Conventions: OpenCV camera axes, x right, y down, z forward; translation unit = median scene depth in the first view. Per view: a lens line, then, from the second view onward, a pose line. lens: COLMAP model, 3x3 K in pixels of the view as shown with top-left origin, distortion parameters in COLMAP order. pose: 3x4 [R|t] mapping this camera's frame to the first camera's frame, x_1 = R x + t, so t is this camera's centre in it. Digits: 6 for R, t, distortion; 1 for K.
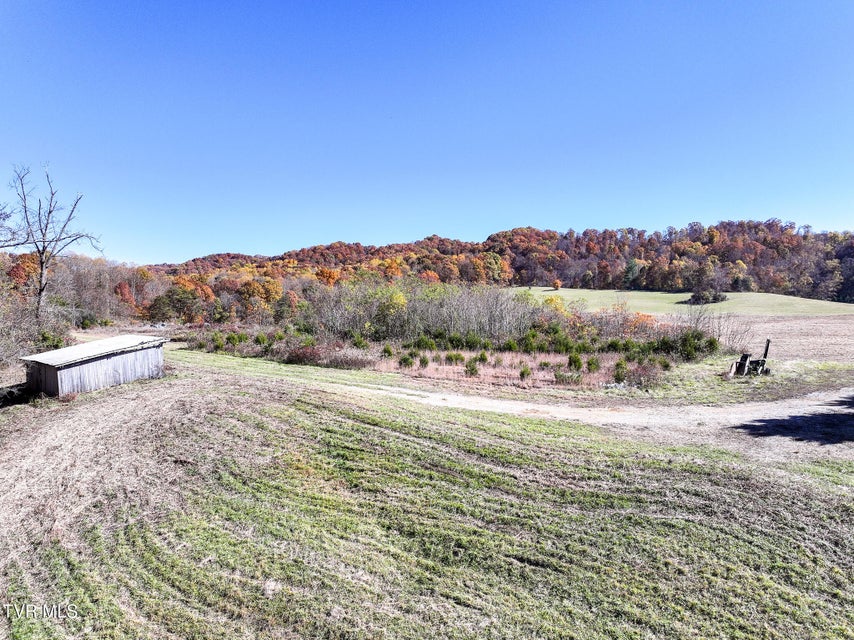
lens RADIAL K [[598.9, 0, 430.1], [0, 598.9, 320.7], [0, 0, 1]] dist [0.001428, 0.010851]
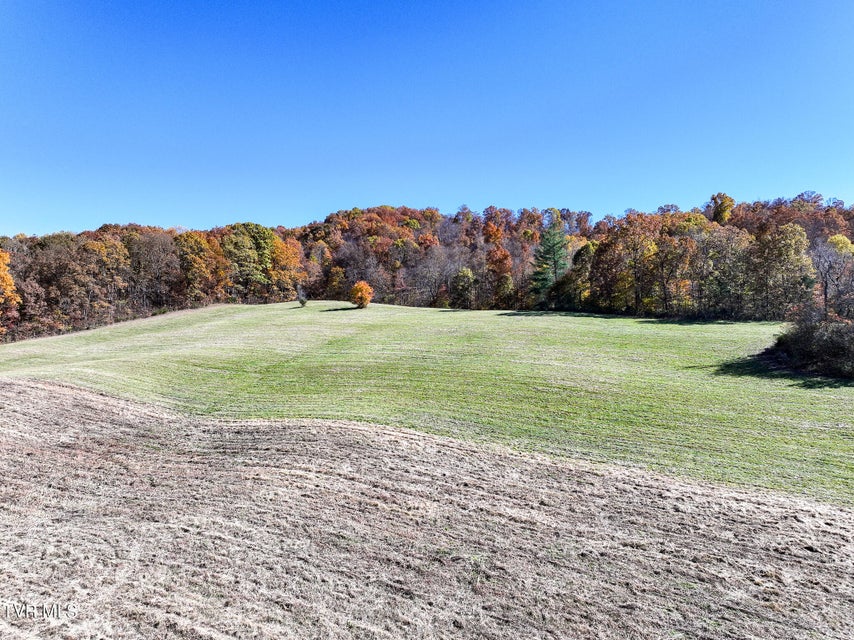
lens RADIAL K [[598.9, 0, 430.1], [0, 598.9, 320.7], [0, 0, 1]] dist [0.001428, 0.010851]
pose [[0.996464, 0.013835, 0.082875, 0.194919], [-0.010839, 0.999275, -0.036495, -0.026579], [-0.083320, 0.035467, 0.995892, 0.539993]]
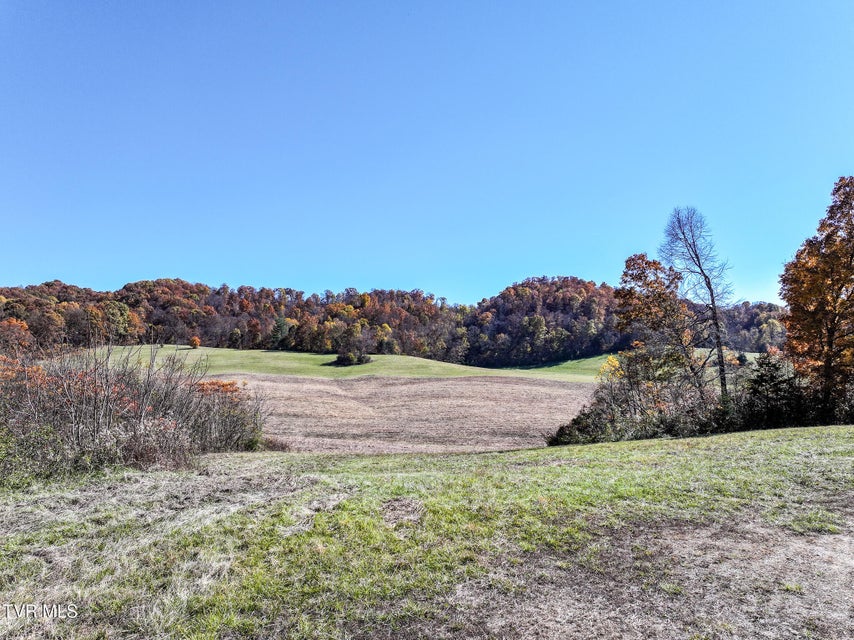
lens RADIAL K [[598.9, 0, 430.1], [0, 598.9, 320.7], [0, 0, 1]] dist [0.001428, 0.010851]
pose [[0.861580, 0.049435, 0.505210, 0.057798], [0.005467, 0.994285, -0.106615, 0.001938], [-0.507593, 0.094619, 0.856386, 0.078624]]
